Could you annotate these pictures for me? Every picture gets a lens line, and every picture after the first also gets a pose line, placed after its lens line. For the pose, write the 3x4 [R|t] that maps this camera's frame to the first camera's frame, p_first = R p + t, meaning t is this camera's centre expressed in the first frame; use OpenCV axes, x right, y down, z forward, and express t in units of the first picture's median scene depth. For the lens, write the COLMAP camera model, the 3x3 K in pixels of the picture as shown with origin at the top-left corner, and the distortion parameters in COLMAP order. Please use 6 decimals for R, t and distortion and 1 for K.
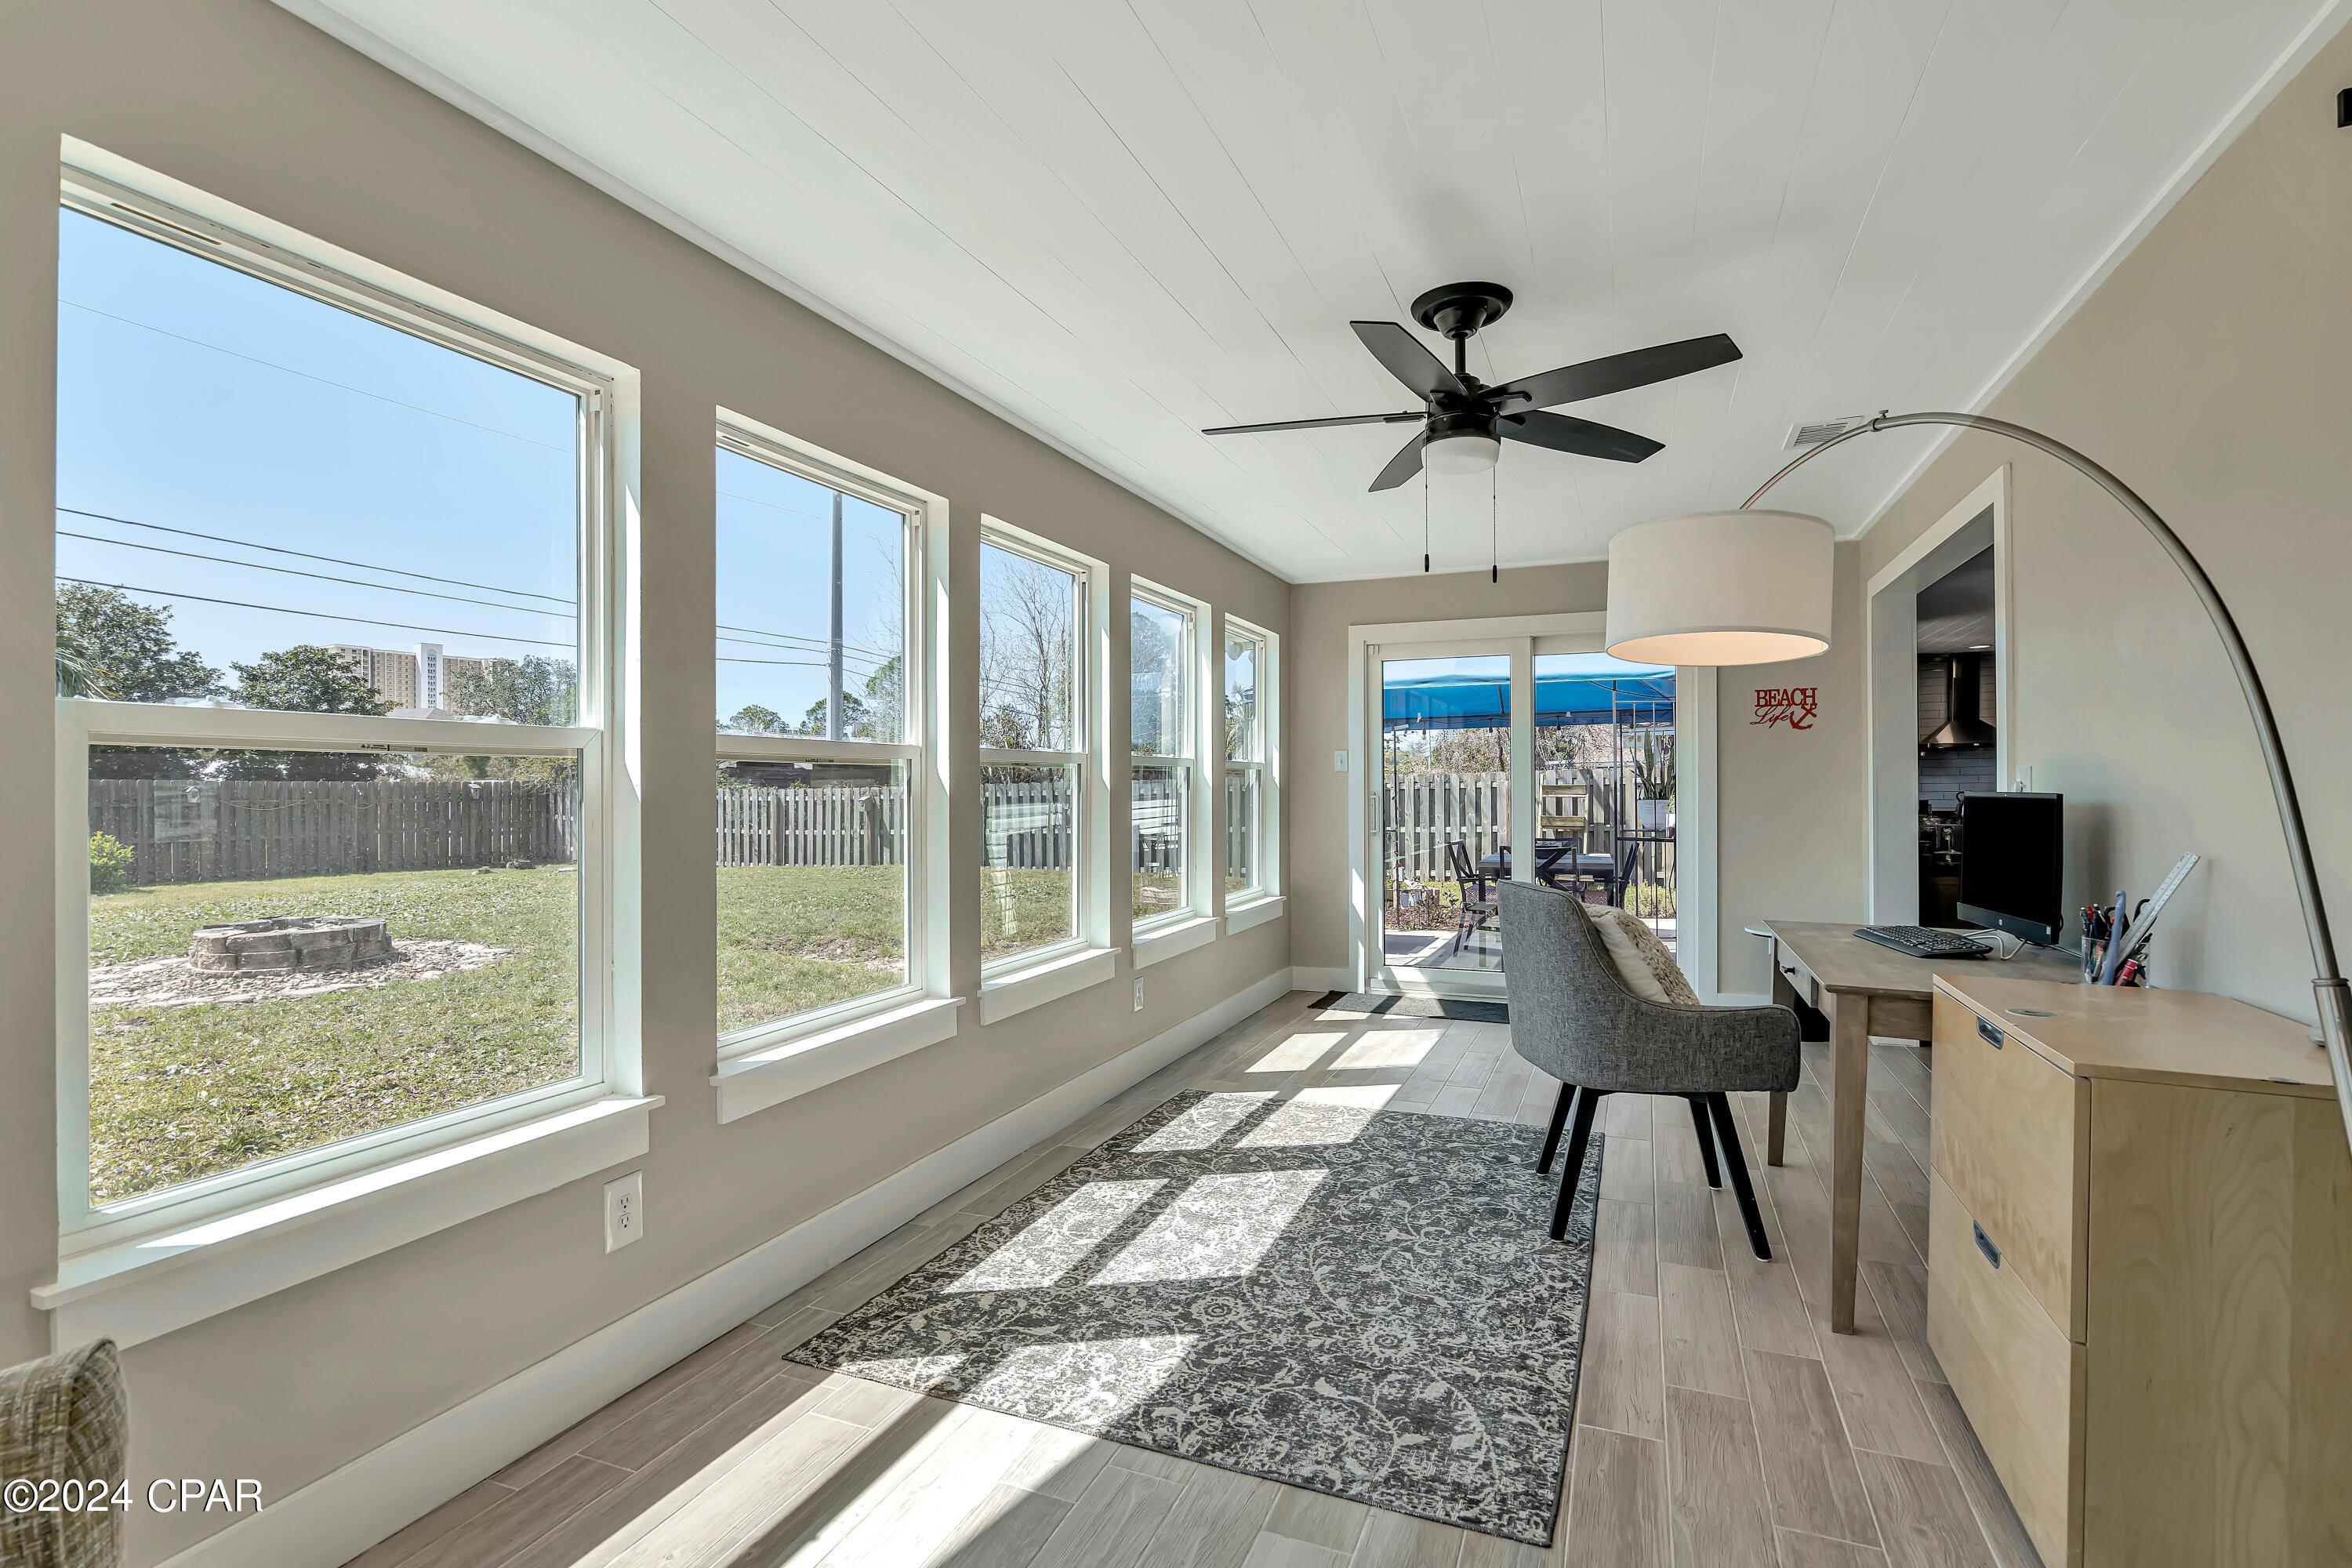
lens RADIAL K [[1075.5, 0, 1178.5], [0, 1075.5, 788.4], [0, 0, 1]] dist [0.000744, 0.000909]
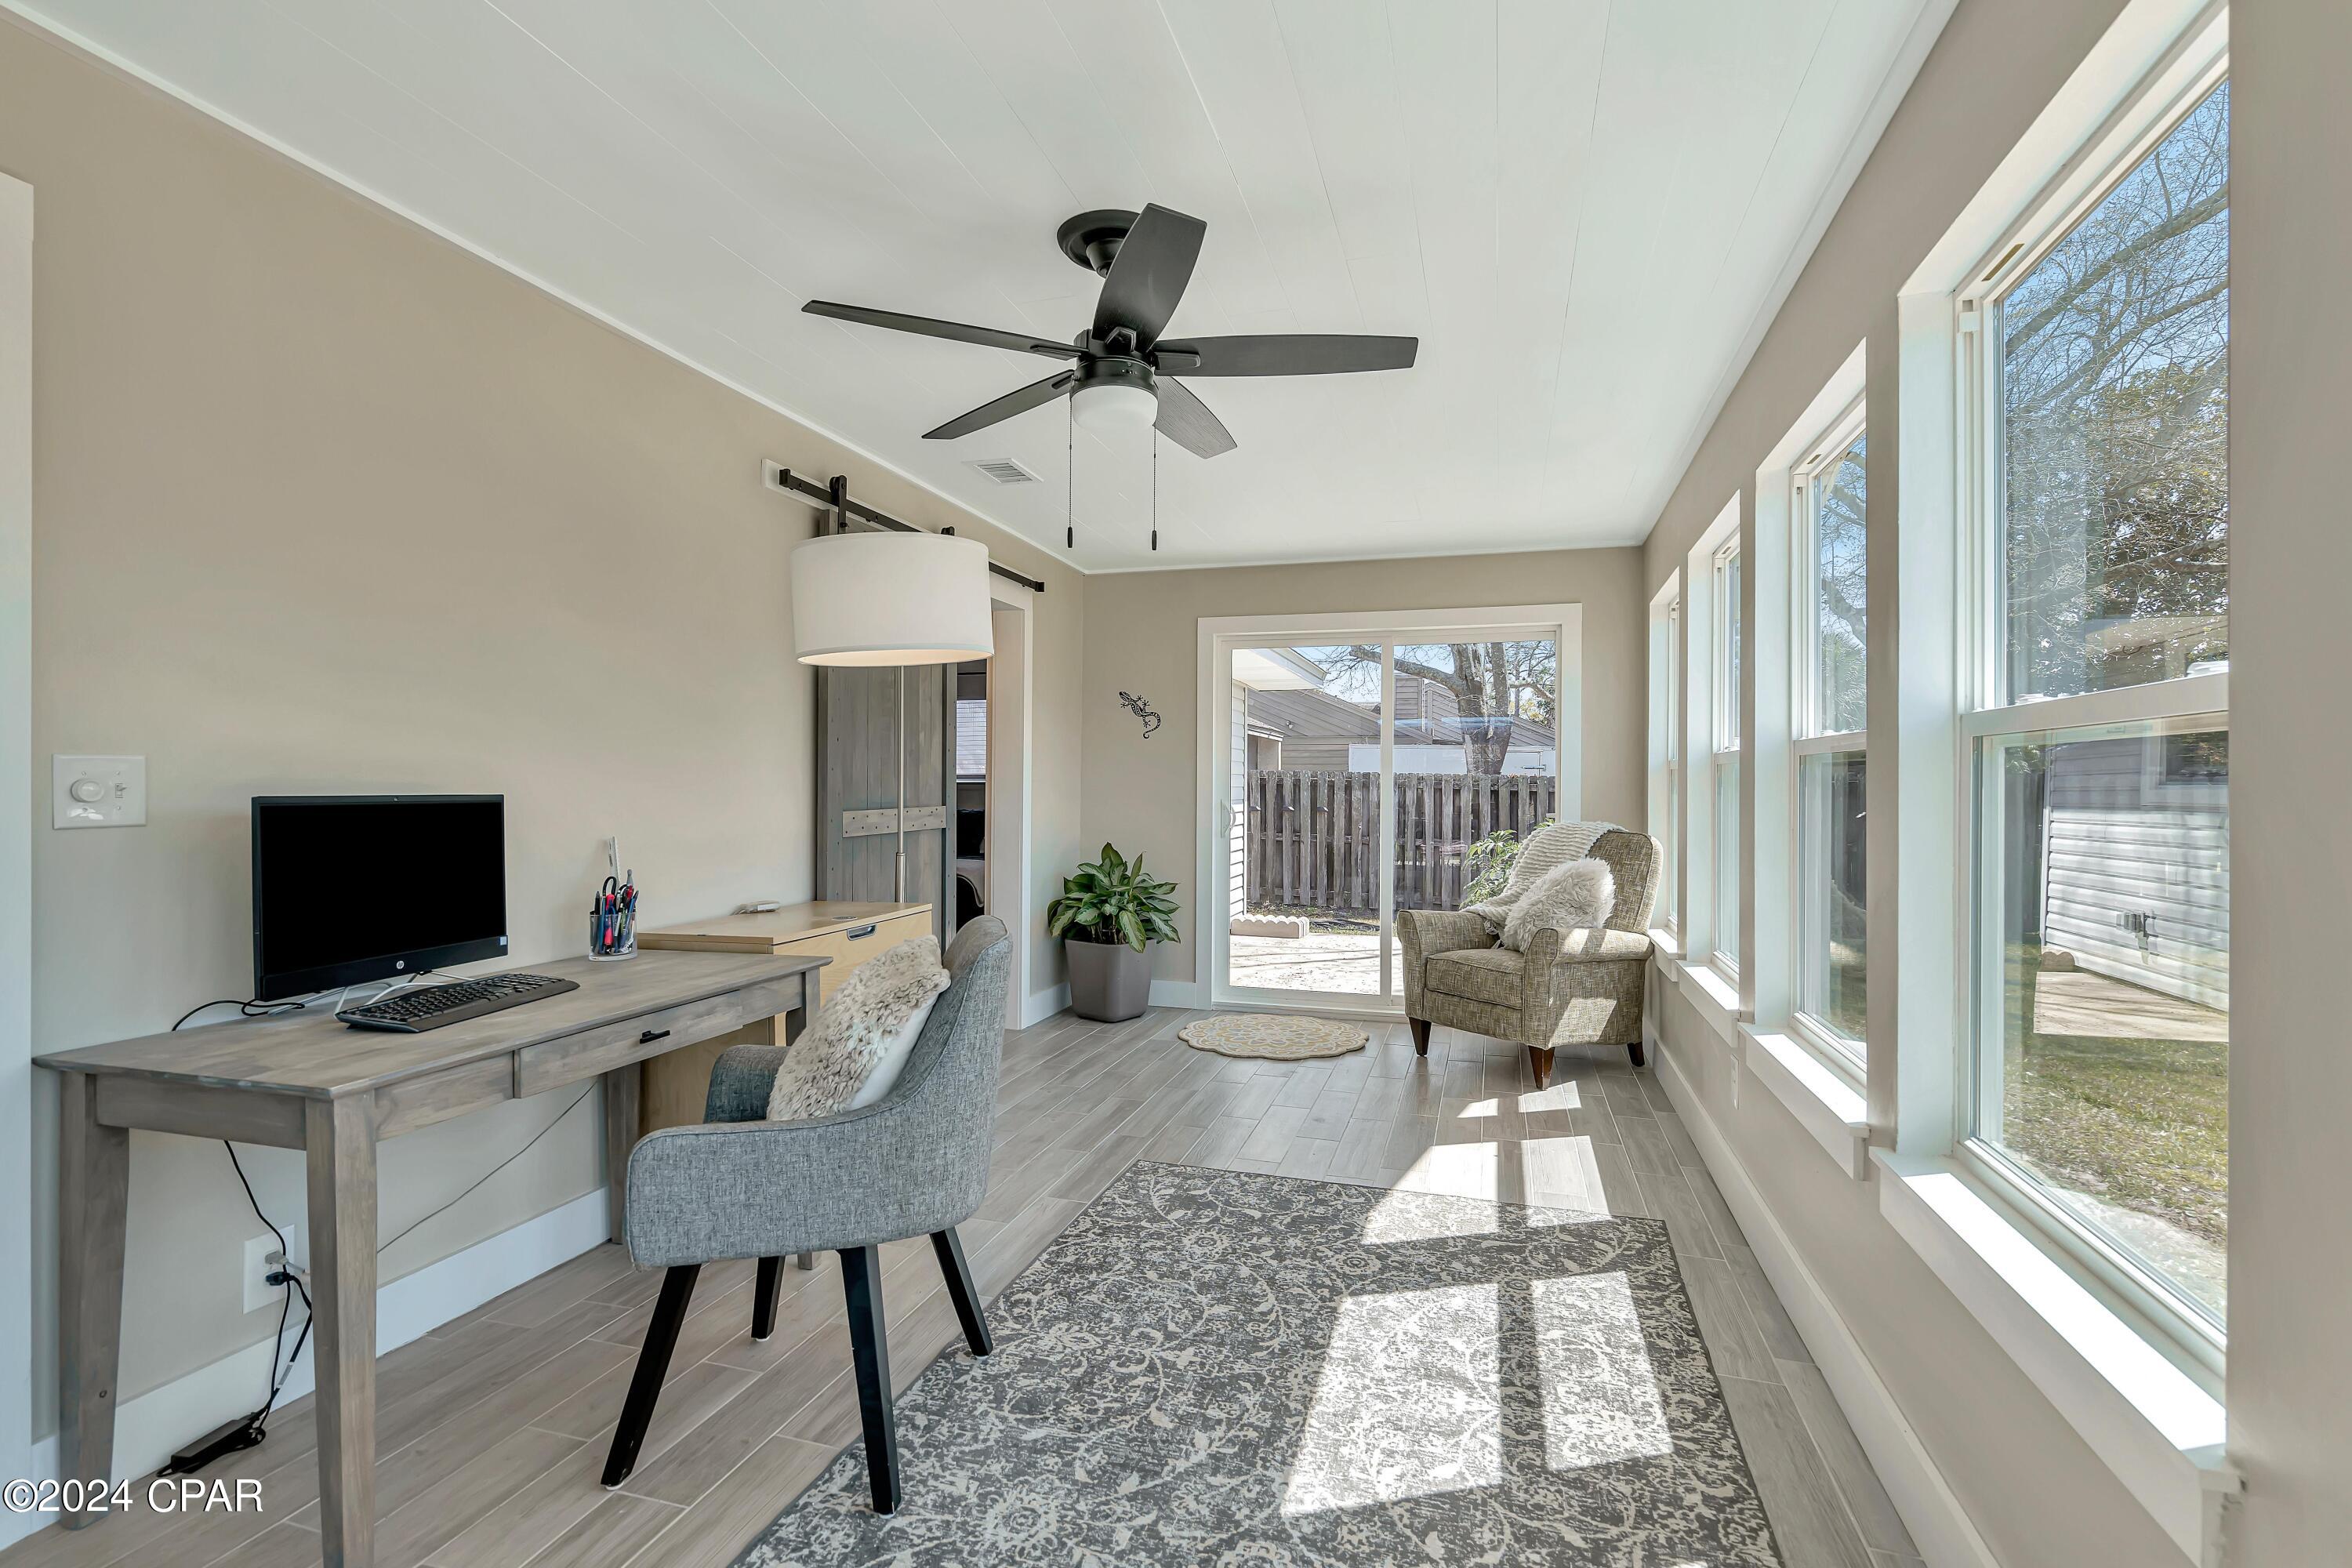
lens RADIAL K [[1075.5, 0, 1173.7], [0, 1075.5, 784.5], [0, 0, 1]] dist [0.000744, 0.000909]
pose [[-0.994410, 0.000570, -0.105587, 0.315874], [0.000253, 0.999995, 0.003020, -0.006745], [0.105588, 0.002976, -0.994405, 1.938454]]
